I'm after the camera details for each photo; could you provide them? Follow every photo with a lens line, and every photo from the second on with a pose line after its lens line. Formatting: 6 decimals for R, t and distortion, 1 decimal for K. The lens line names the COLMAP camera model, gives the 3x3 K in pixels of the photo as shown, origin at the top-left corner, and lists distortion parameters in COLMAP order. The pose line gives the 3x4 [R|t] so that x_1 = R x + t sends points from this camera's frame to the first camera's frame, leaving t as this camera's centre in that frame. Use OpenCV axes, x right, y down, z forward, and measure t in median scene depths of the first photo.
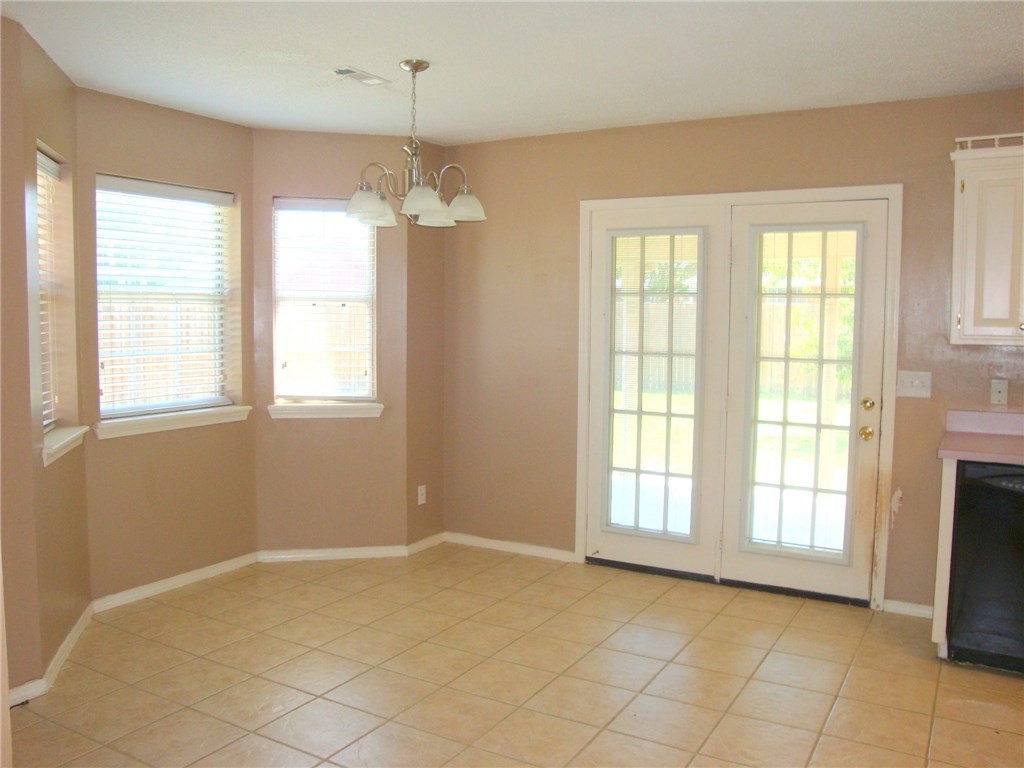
lens RADIAL K [[856.3, 0, 515.6], [0, 856.3, 378.7], [0, 0, 1]] dist [-0.157287, 0.143123]
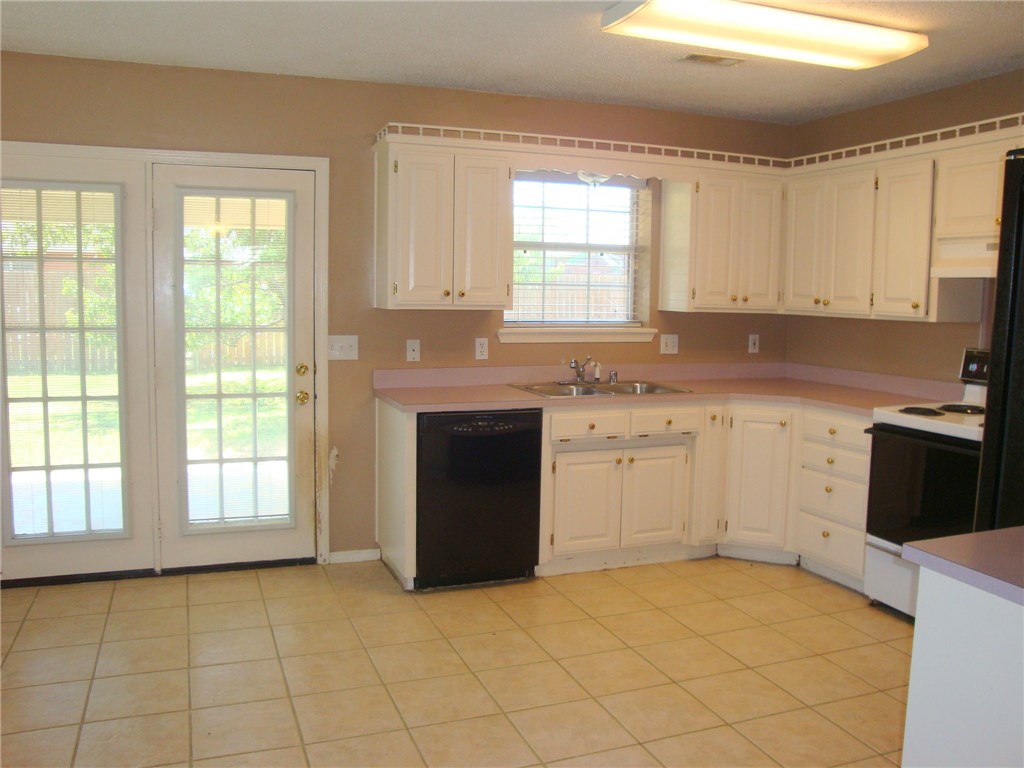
lens RADIAL K [[859.6, 0, 507.4], [0, 859.6, 381.9], [0, 0, 1]] dist [-0.160792, 0.153490]
pose [[0.631287, -0.081492, 0.771256, -0.223582], [0.046507, 0.996652, 0.067240, -0.012949], [-0.774154, -0.006578, 0.632963, 0.135988]]
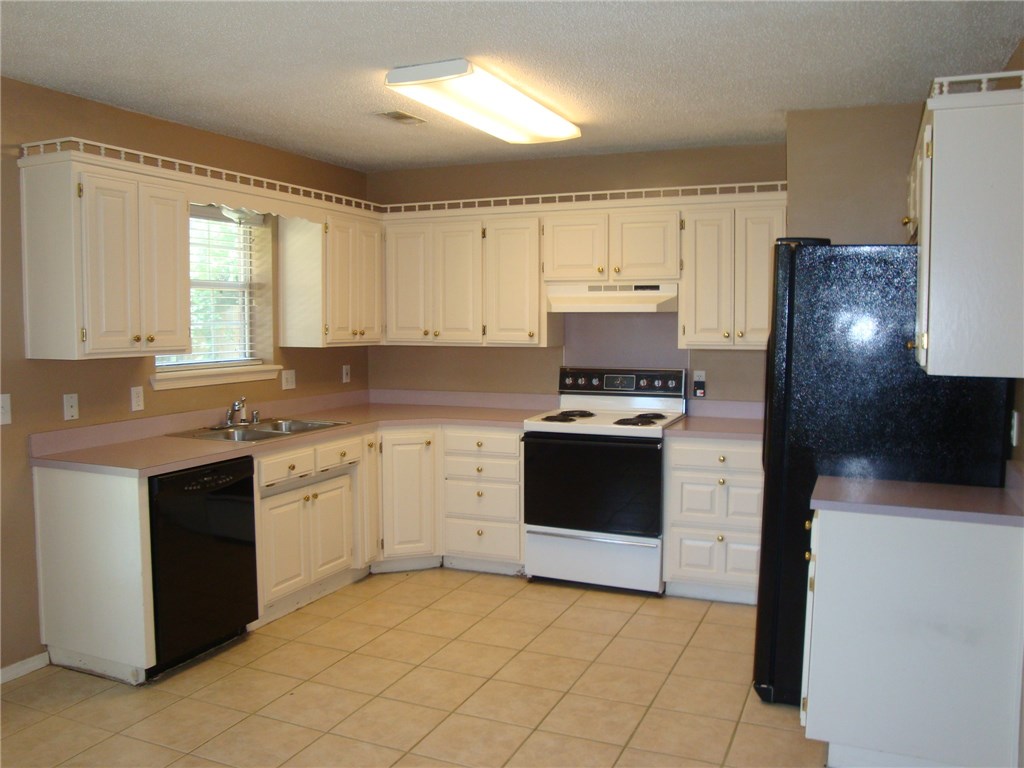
lens RADIAL K [[859.6, 0, 507.4], [0, 859.6, 381.9], [0, 0, 1]] dist [-0.160792, 0.153490]
pose [[-0.113236, -0.080522, 0.990300, -0.386778], [0.070668, 0.993534, 0.088865, -0.056803], [-0.991052, 0.080046, -0.106813, 0.537812]]
